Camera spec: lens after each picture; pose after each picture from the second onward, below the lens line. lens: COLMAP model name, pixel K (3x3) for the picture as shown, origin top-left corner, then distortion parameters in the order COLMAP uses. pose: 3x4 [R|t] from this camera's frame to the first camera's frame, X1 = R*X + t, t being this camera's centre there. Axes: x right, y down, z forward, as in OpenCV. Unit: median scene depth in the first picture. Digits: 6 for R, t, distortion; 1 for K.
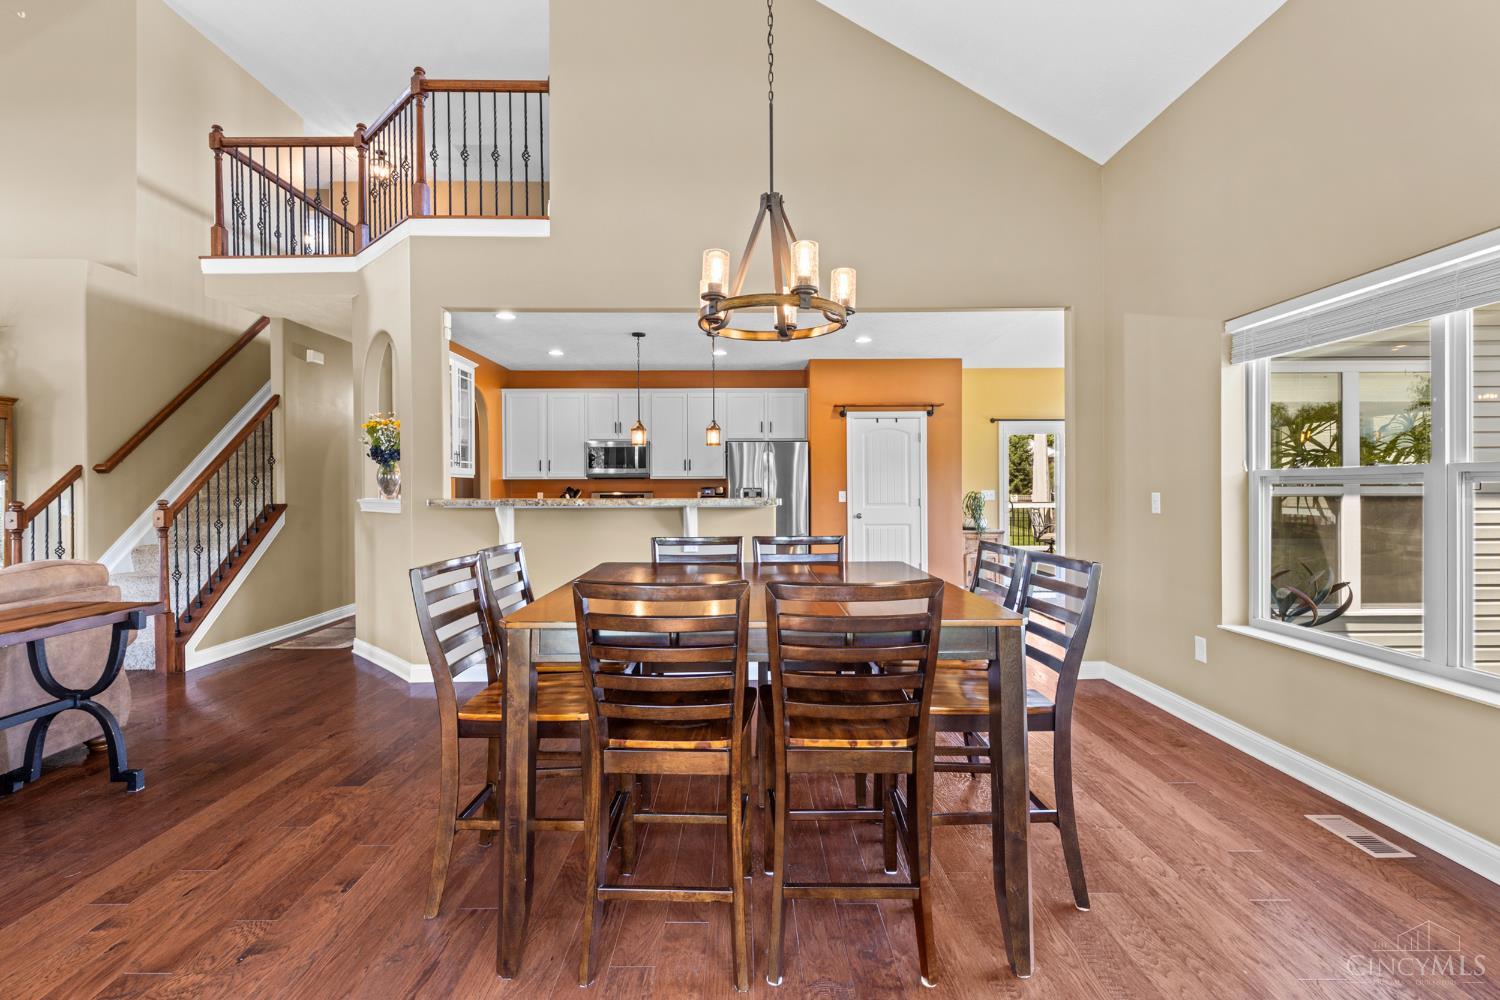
lens RADIAL K [[674.6, 0, 738.6], [0, 674.6, 488.7], [0, 0, 1]] dist [0.005096, -0.000388]
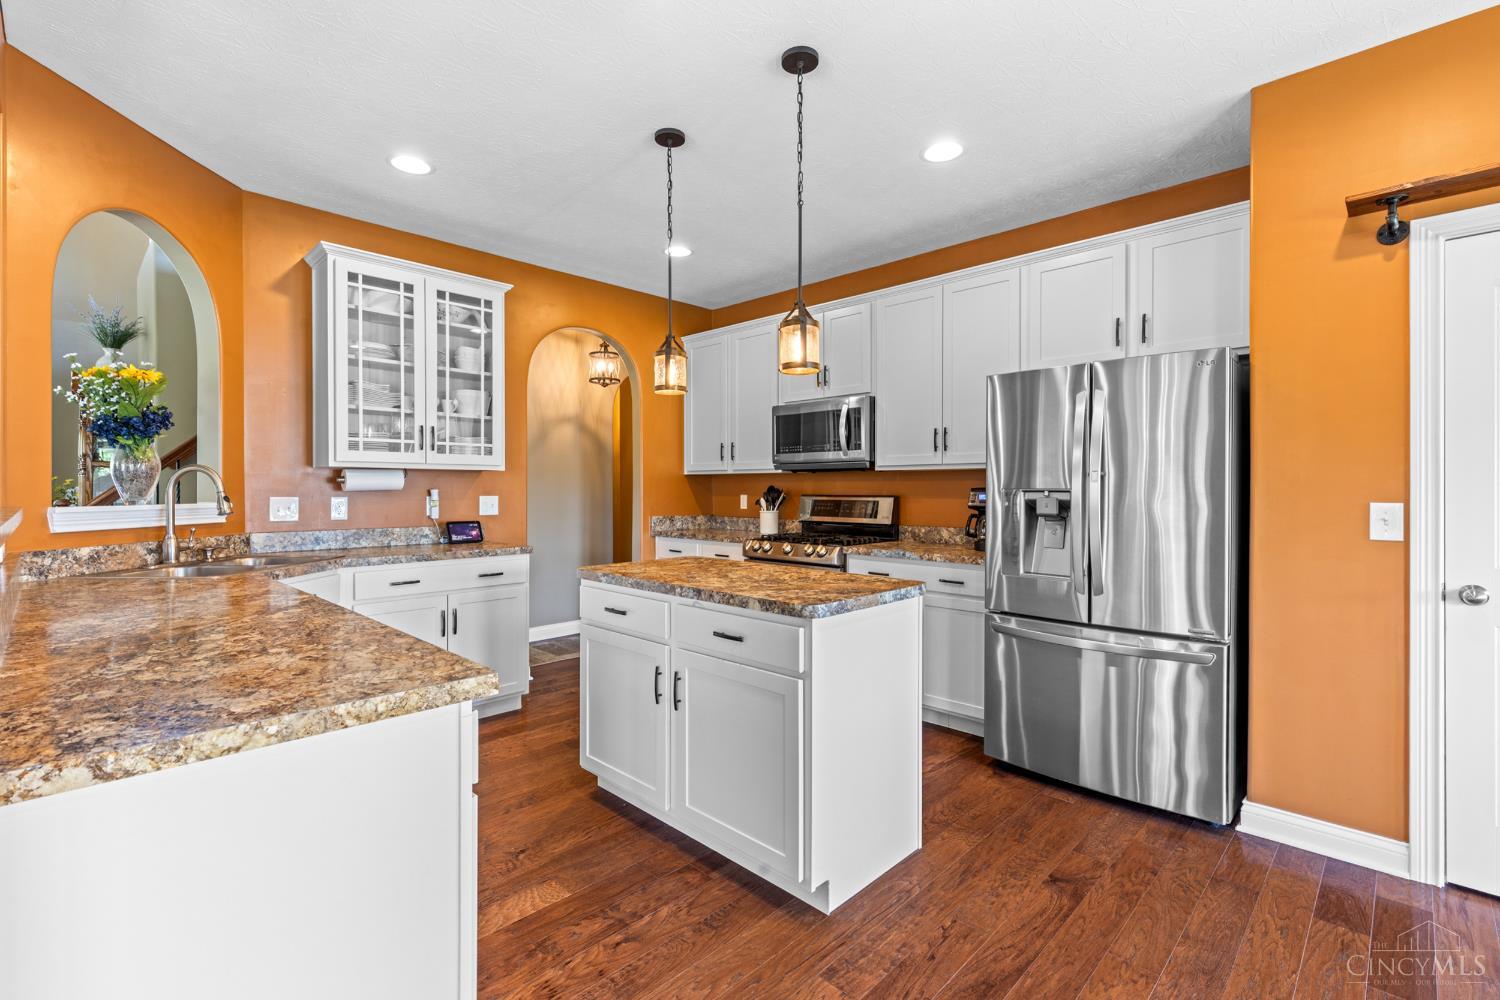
lens RADIAL K [[674.6, 0, 736.7], [0, 674.6, 493.6], [0, 0, 1]] dist [0.005096, -0.000388]
pose [[0.708074, 0.010632, -0.706058, 0.225194], [-0.005020, 0.999937, 0.010022, -0.002657], [0.706120, -0.003552, 0.708083, 0.835025]]
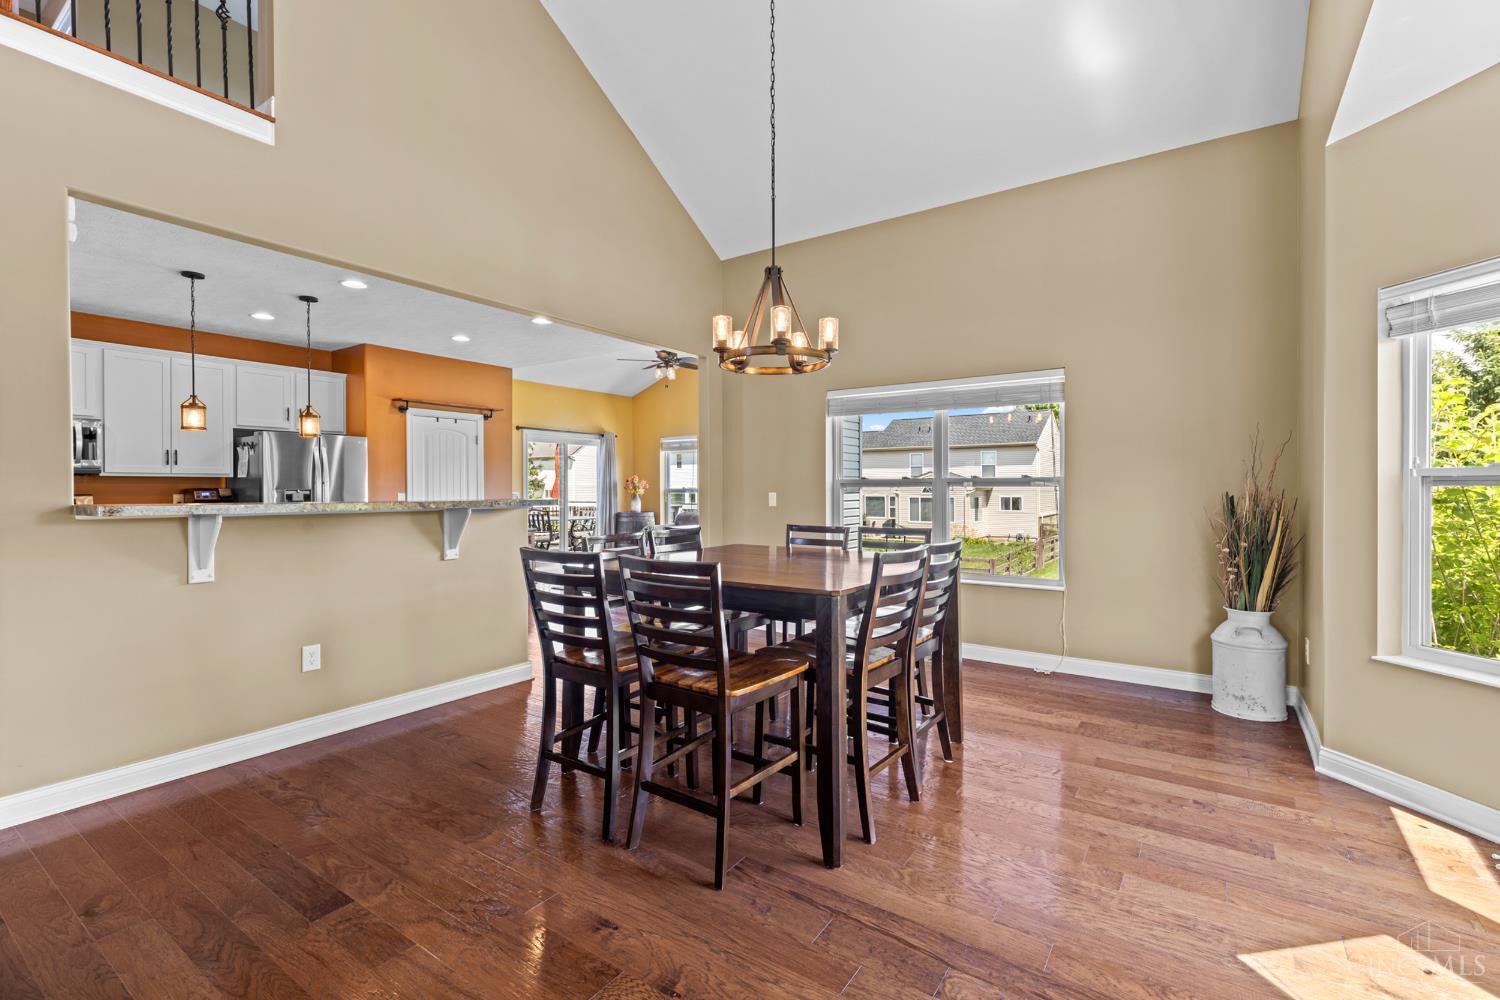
lens RADIAL K [[674.6, 0, 741.1], [0, 674.6, 494.4], [0, 0, 1]] dist [0.005096, -0.000388]
pose [[0.572855, -0.003244, 0.819651, -0.468956], [-0.000561, 0.999990, 0.004350, 0.001424], [-0.819657, -0.002952, 0.572847, 0.129166]]
